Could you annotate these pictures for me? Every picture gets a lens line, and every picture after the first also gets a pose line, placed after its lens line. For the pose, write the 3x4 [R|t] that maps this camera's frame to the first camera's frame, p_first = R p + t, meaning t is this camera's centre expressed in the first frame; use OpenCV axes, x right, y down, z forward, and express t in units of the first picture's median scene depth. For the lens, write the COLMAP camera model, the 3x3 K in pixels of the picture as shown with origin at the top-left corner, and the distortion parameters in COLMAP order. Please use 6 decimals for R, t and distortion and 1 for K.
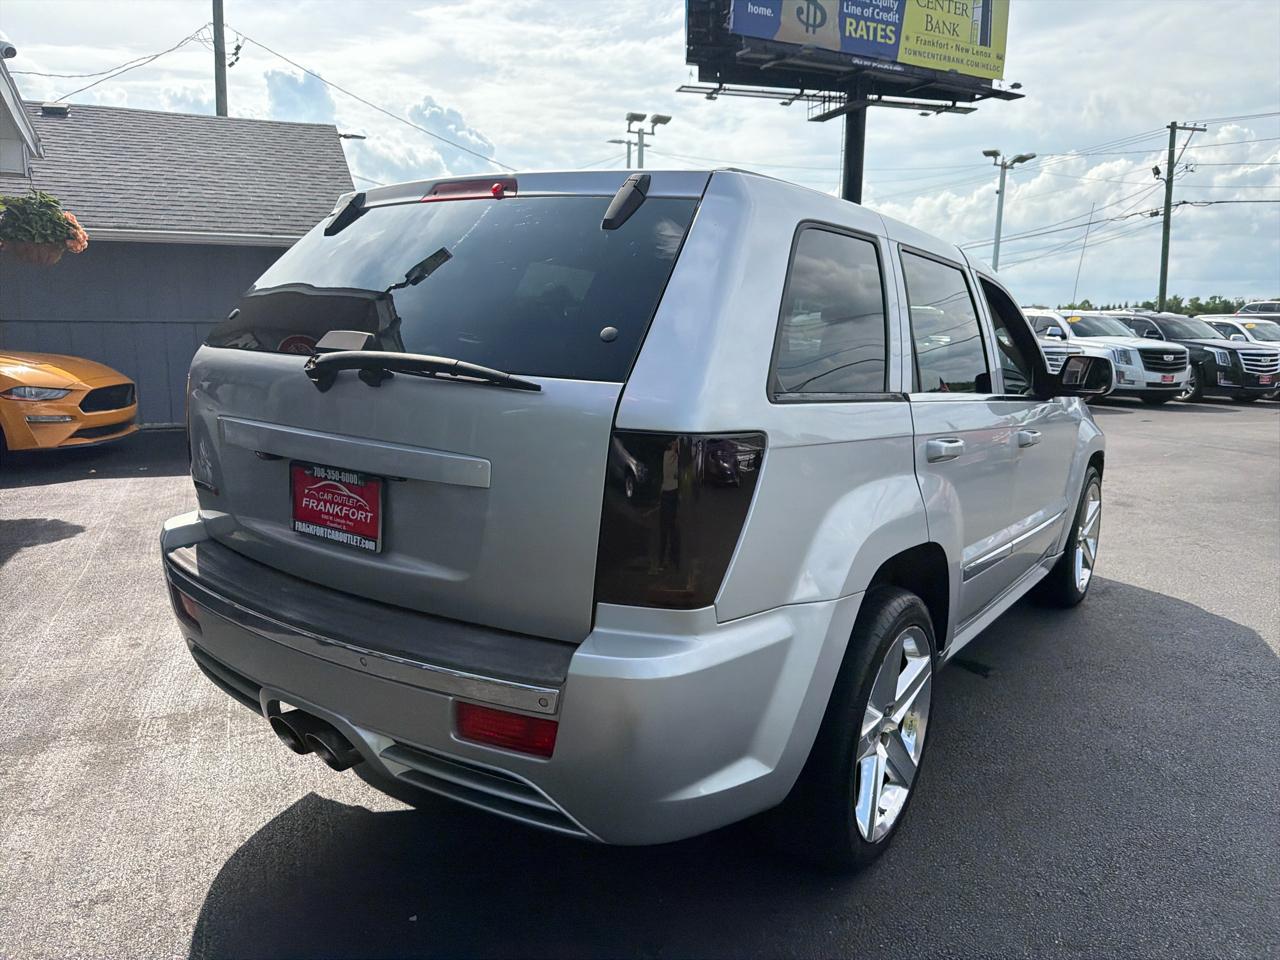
lens RADIAL K [[906.6, 0, 645.4], [0, 906.6, 479.7], [0, 0, 1]] dist [0.013200, -0.026830]
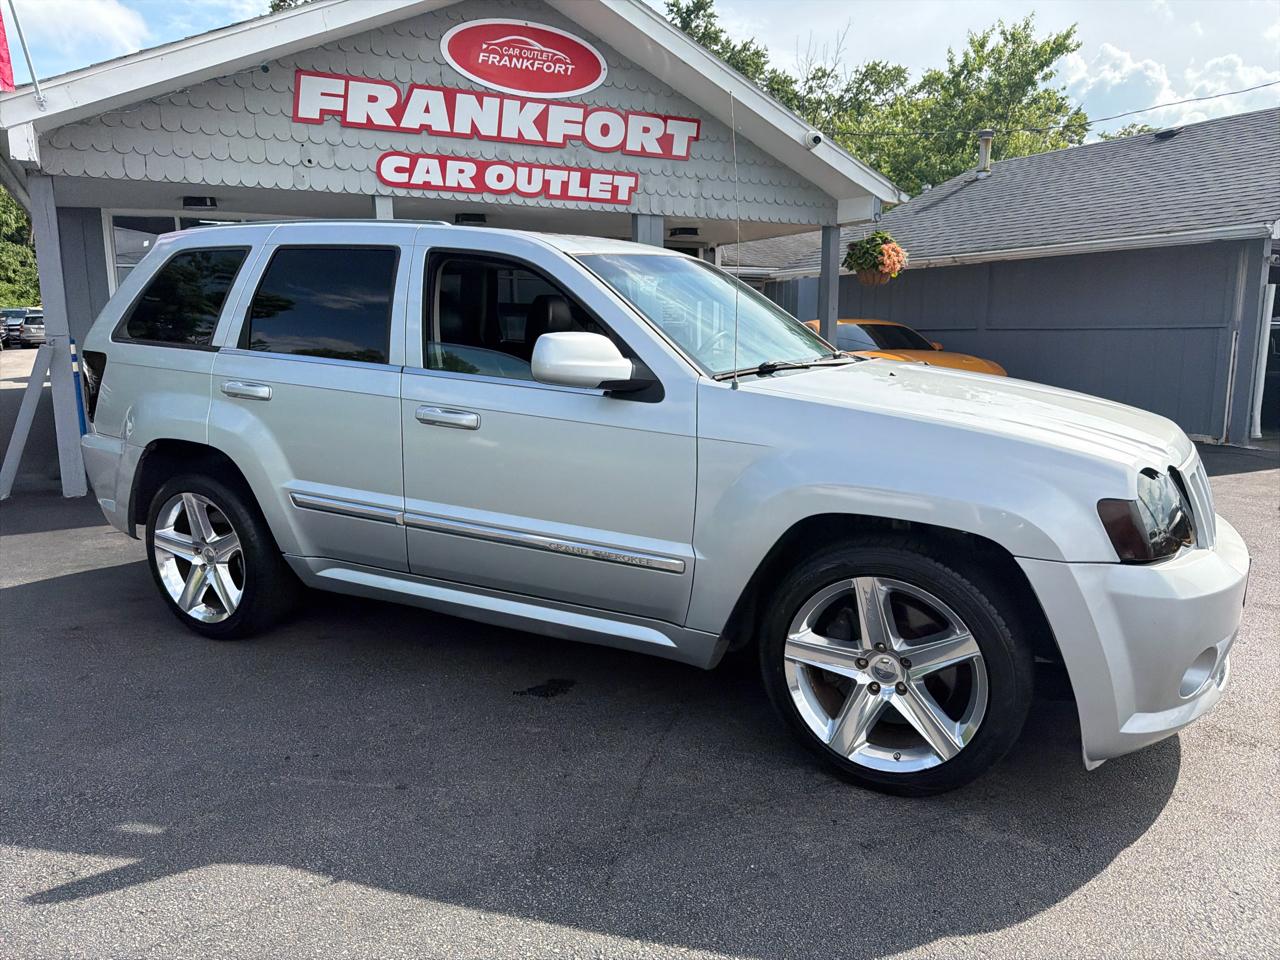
lens RADIAL K [[906.6, 0, 641.4], [0, 906.6, 485.7], [0, 0, 1]] dist [0.013200, -0.026830]
pose [[0.134654, 0.148624, -0.979683, 0.245938], [-0.166823, 0.977975, 0.125435, -0.022746], [0.976749, 0.146544, 0.156482, 0.190600]]
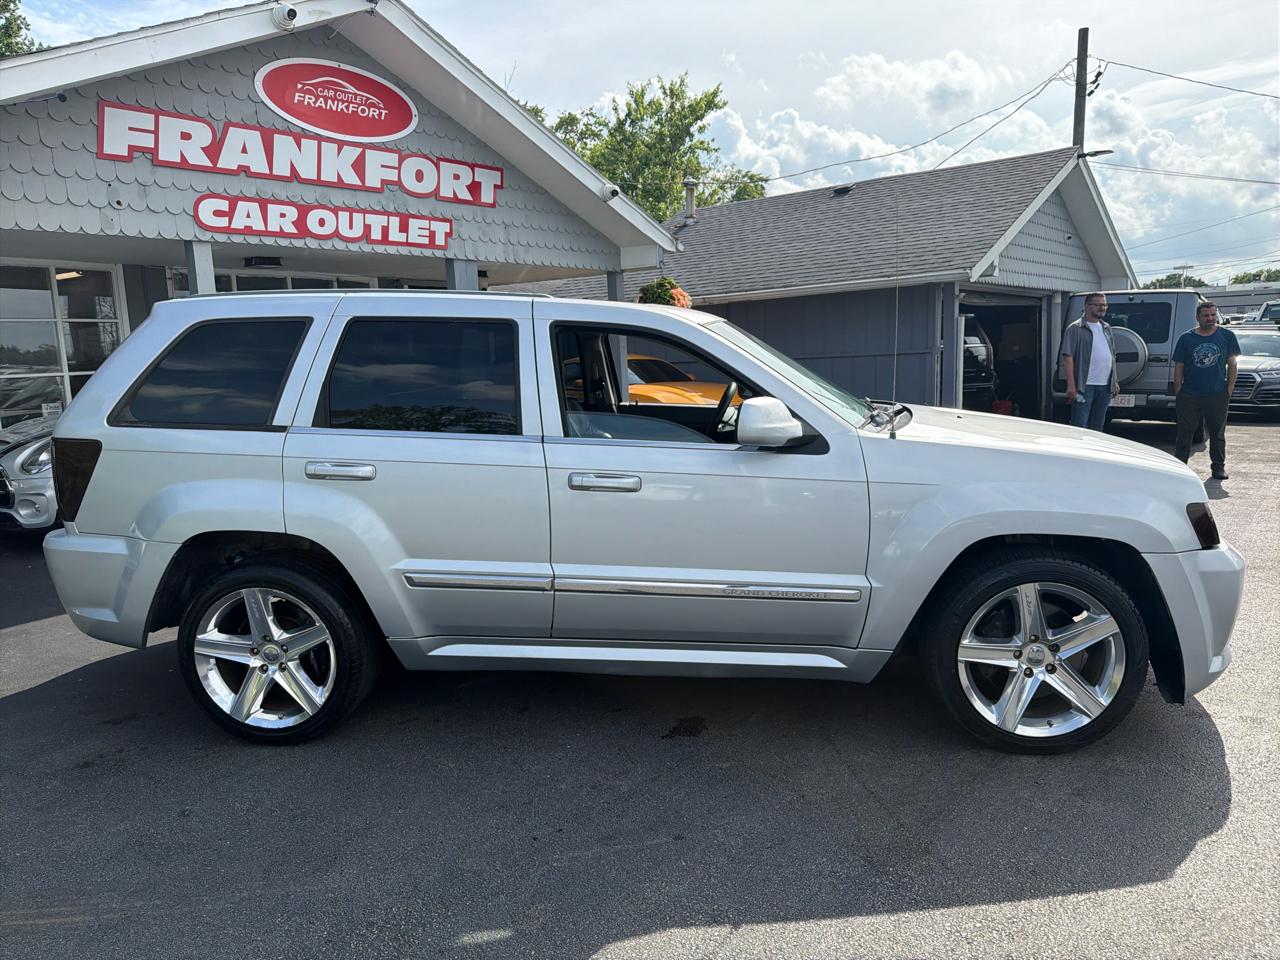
lens RADIAL K [[906.6, 0, 636.4], [0, 906.6, 486.5], [0, 0, 1]] dist [0.013200, -0.026830]
pose [[0.488497, 0.092432, -0.867656, 0.229367], [-0.106607, 0.993246, 0.045791, -0.015995], [0.866029, 0.070130, 0.495052, 0.099094]]
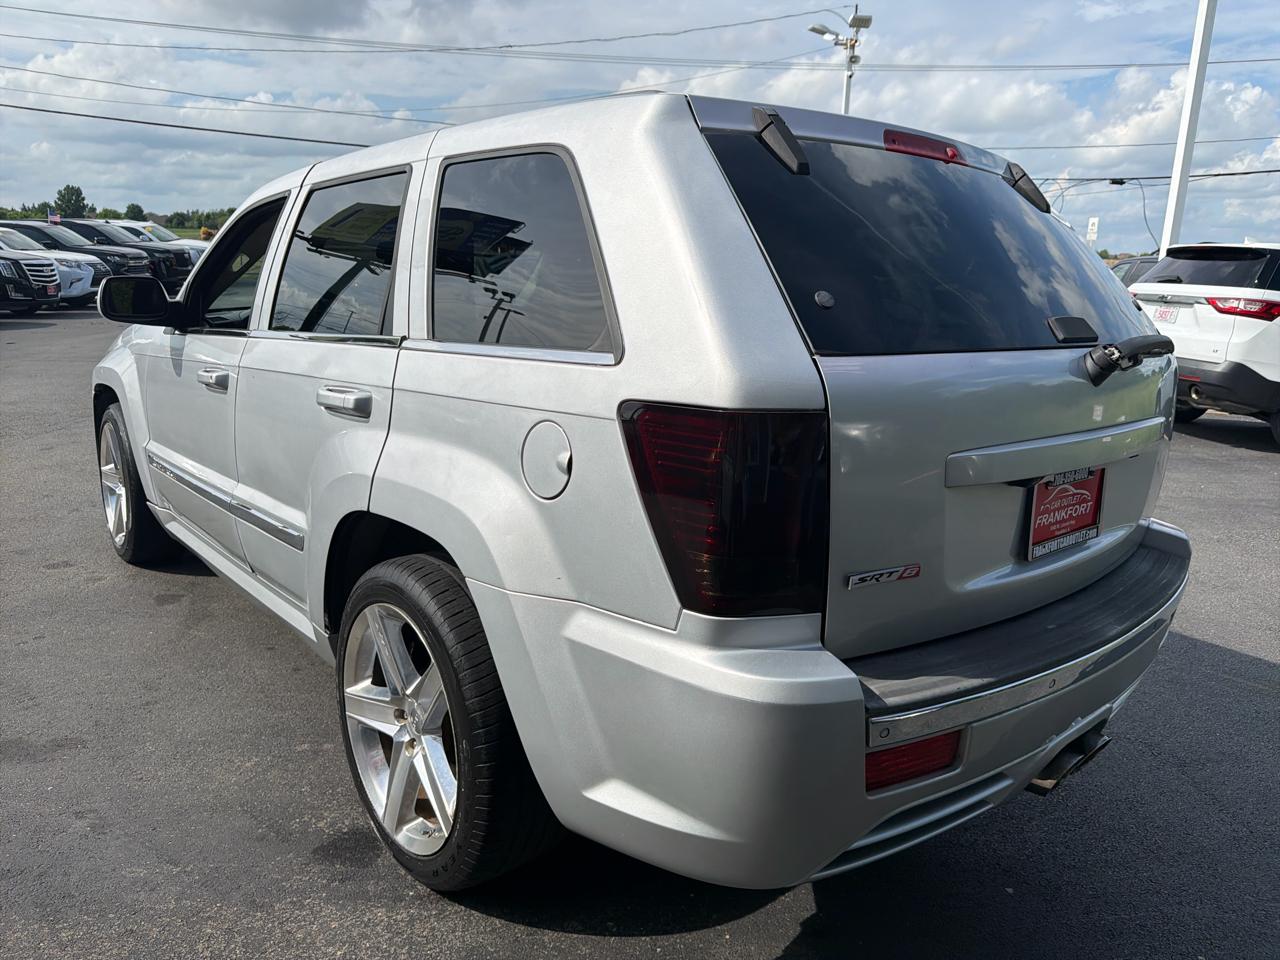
lens RADIAL K [[906.6, 0, 643.4], [0, 906.6, 476.6], [0, 0, 1]] dist [0.013200, -0.026830]
pose [[0.245534, -0.235859, 0.940257, -0.137773], [0.139927, 0.968415, 0.206383, -0.026614], [-0.959236, 0.080893, 0.270782, 0.123791]]
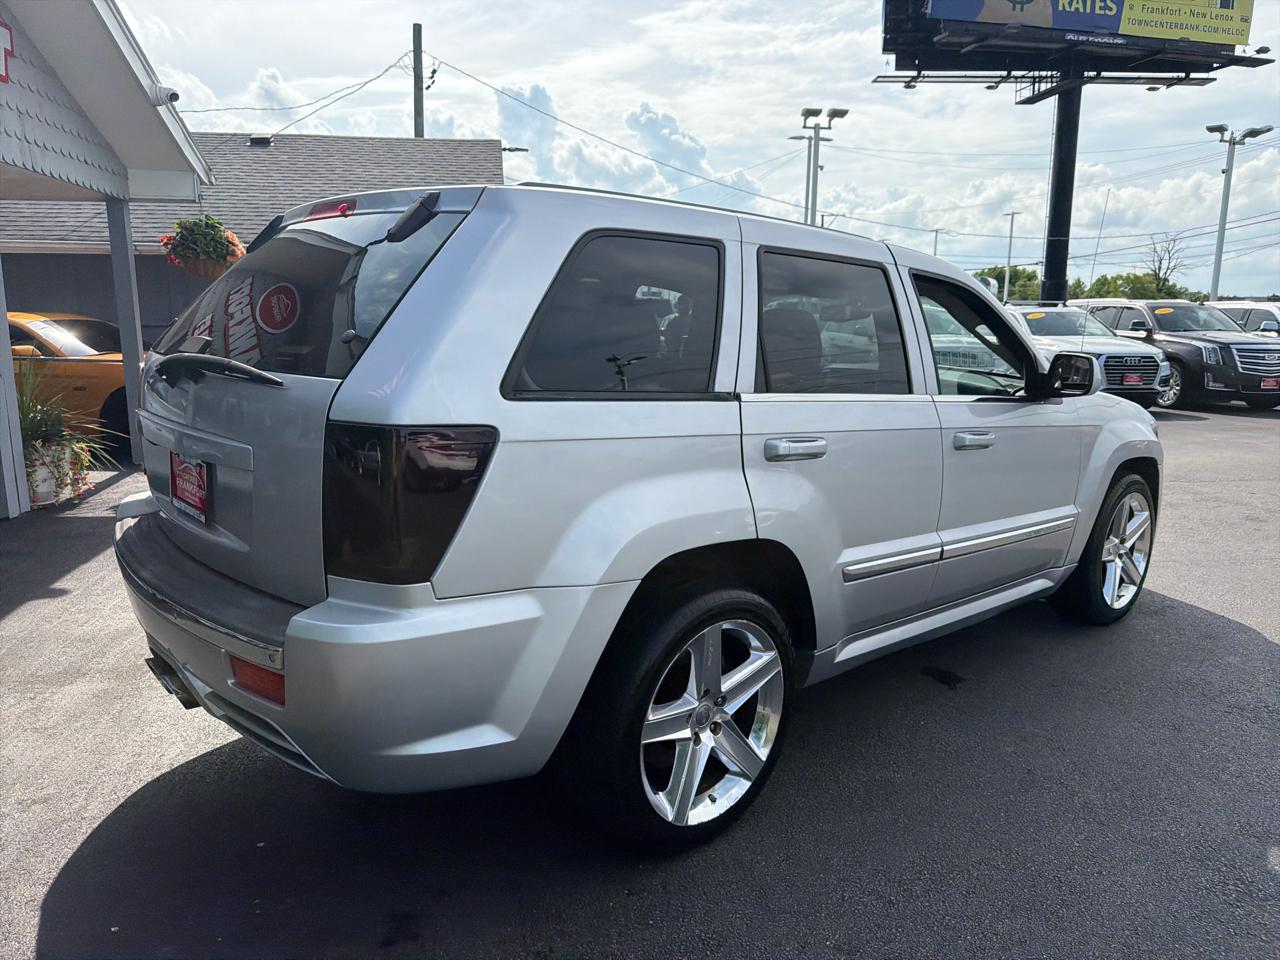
lens RADIAL K [[906.6, 0, 645.3], [0, 906.6, 483.0], [0, 0, 1]] dist [0.013200, -0.026830]
pose [[0.974903, 0.027168, -0.220968, 0.053015], [-0.026233, 0.999630, 0.007169, 0.000298], [0.221081, -0.001193, 0.975255, -0.001932]]
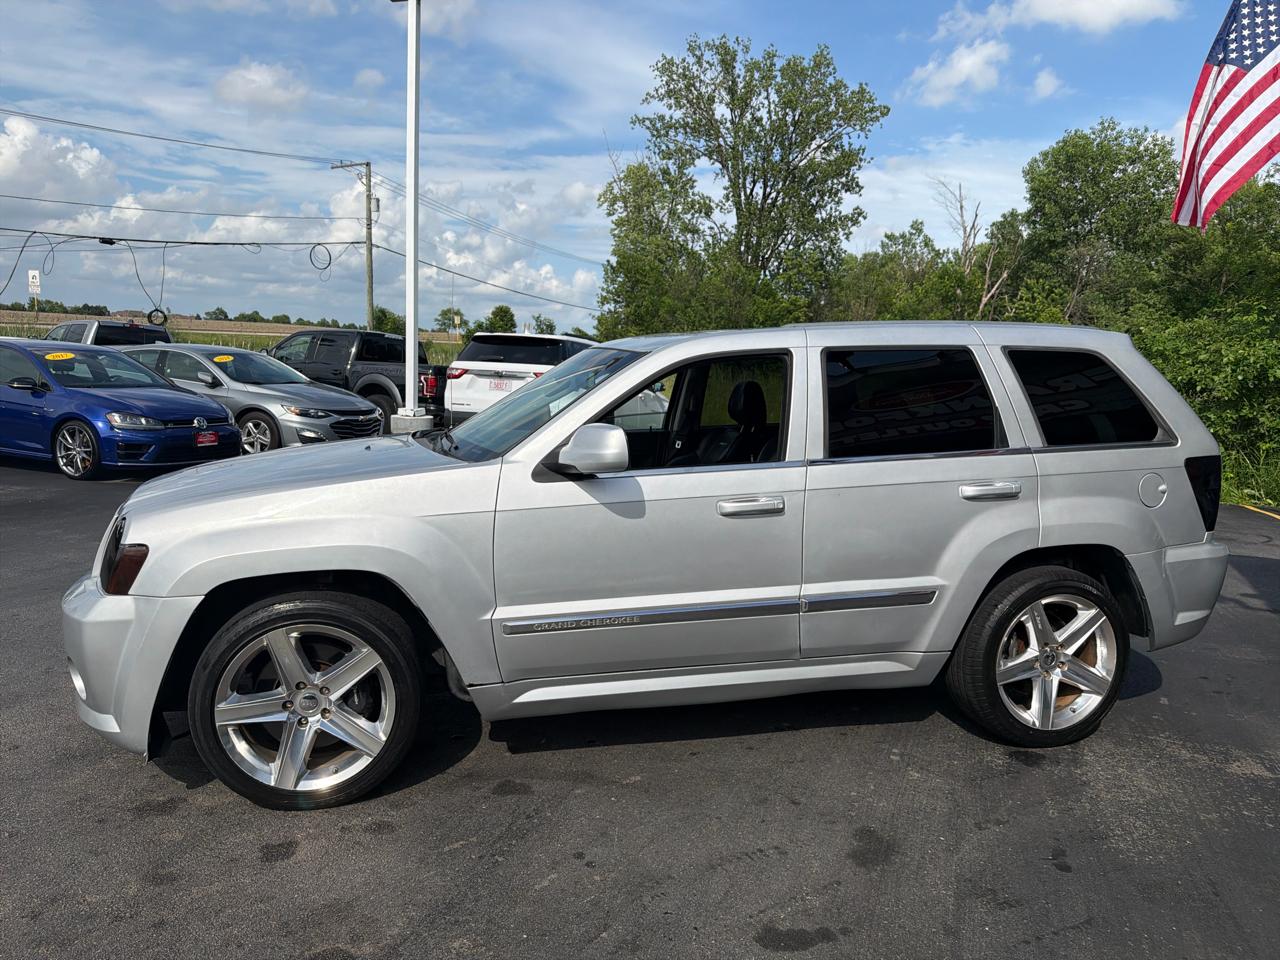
lens RADIAL K [[906.6, 0, 646.4], [0, 906.6, 471.4], [0, 0, 1]] dist [0.013200, -0.026830]
pose [[-0.751612, -0.135049, 0.645632, -0.103457], [0.057924, 0.961521, 0.268556, -0.076678], [-0.657057, 0.239247, -0.714868, 0.374627]]
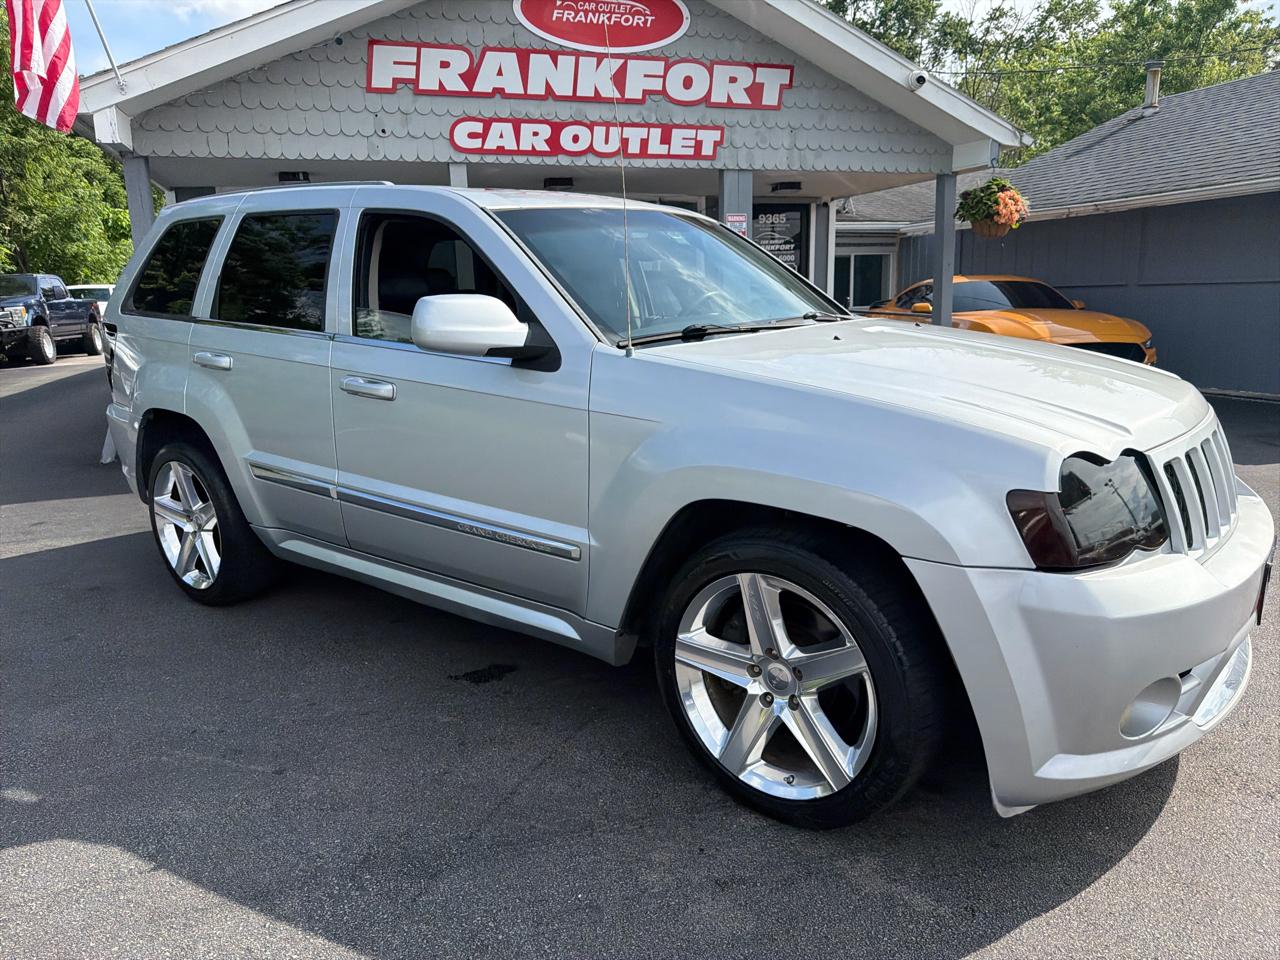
lens RADIAL K [[906.6, 0, 639.9], [0, 906.6, 481.1], [0, 0, 1]] dist [0.013200, -0.026830]
pose [[-0.044909, 0.180623, -0.982527, 0.233343], [-0.152552, 0.970744, 0.185430, -0.029057], [0.987275, 0.158214, -0.016041, 0.232224]]
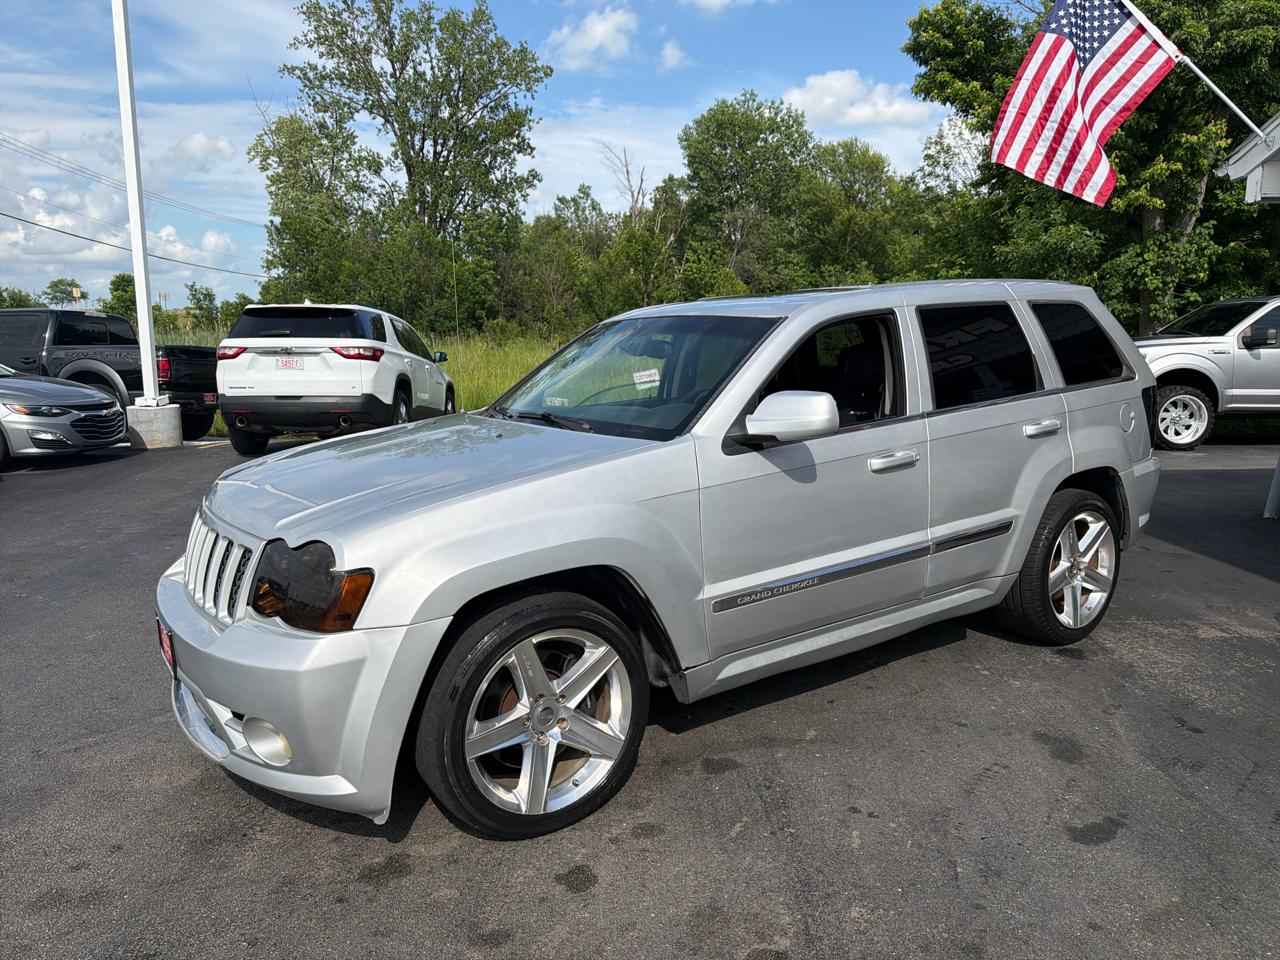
lens RADIAL K [[906.6, 0, 646.3], [0, 906.6, 475.5], [0, 0, 1]] dist [0.013200, -0.026830]
pose [[-0.937113, -0.078373, 0.340114, -0.021385], [0.039966, 0.943958, 0.327636, -0.081855], [-0.346731, 0.320625, -0.881463, 0.420398]]
